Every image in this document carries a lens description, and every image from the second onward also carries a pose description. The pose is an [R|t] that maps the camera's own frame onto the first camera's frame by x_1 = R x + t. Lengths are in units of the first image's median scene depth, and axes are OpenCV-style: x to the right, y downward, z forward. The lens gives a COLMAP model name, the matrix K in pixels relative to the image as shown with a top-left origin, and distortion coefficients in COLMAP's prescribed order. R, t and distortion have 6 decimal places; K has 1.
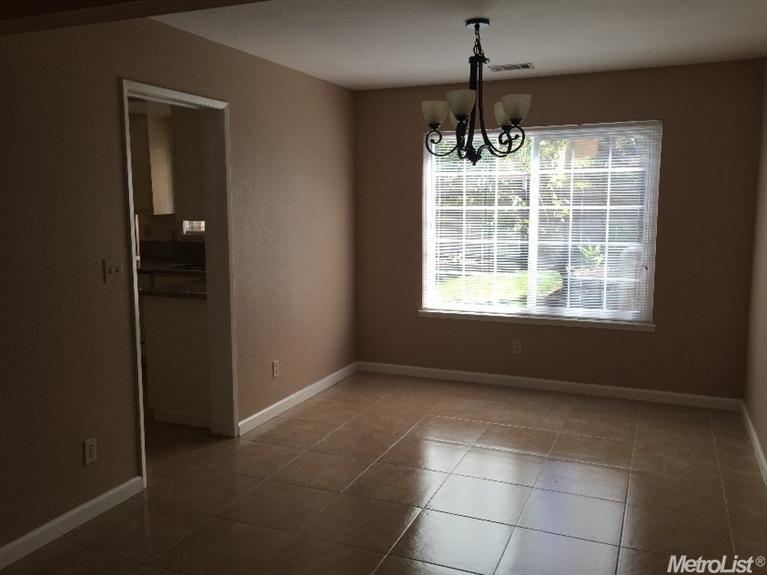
lens RADIAL K [[662.3, 0, 381.7], [0, 662.3, 281.3], [0, 0, 1]] dist [0.071911, -0.066291]
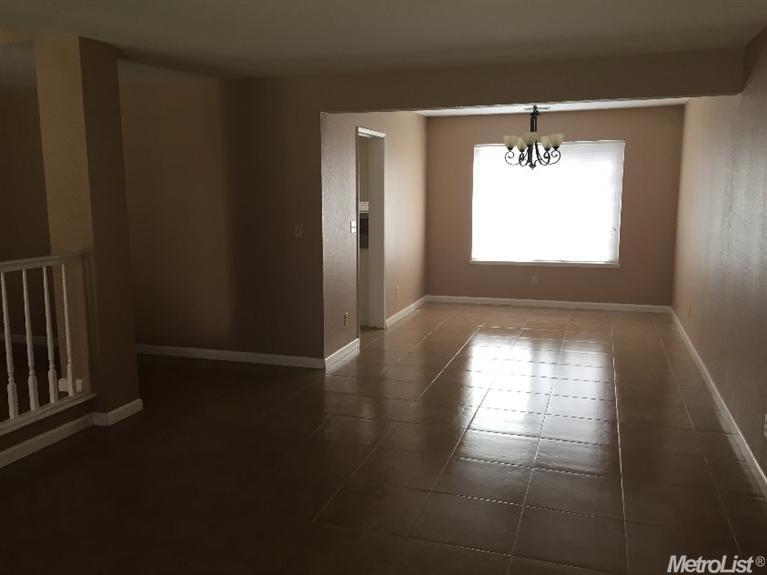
lens RADIAL K [[662.3, 0, 384.0], [0, 662.3, 292.0], [0, 0, 1]] dist [0.071911, -0.066291]
pose [[0.996603, -0.016520, 0.080684, -0.354442], [0.013422, 0.999157, 0.038787, 0.073027], [-0.081256, -0.037573, 0.995985, -0.689937]]
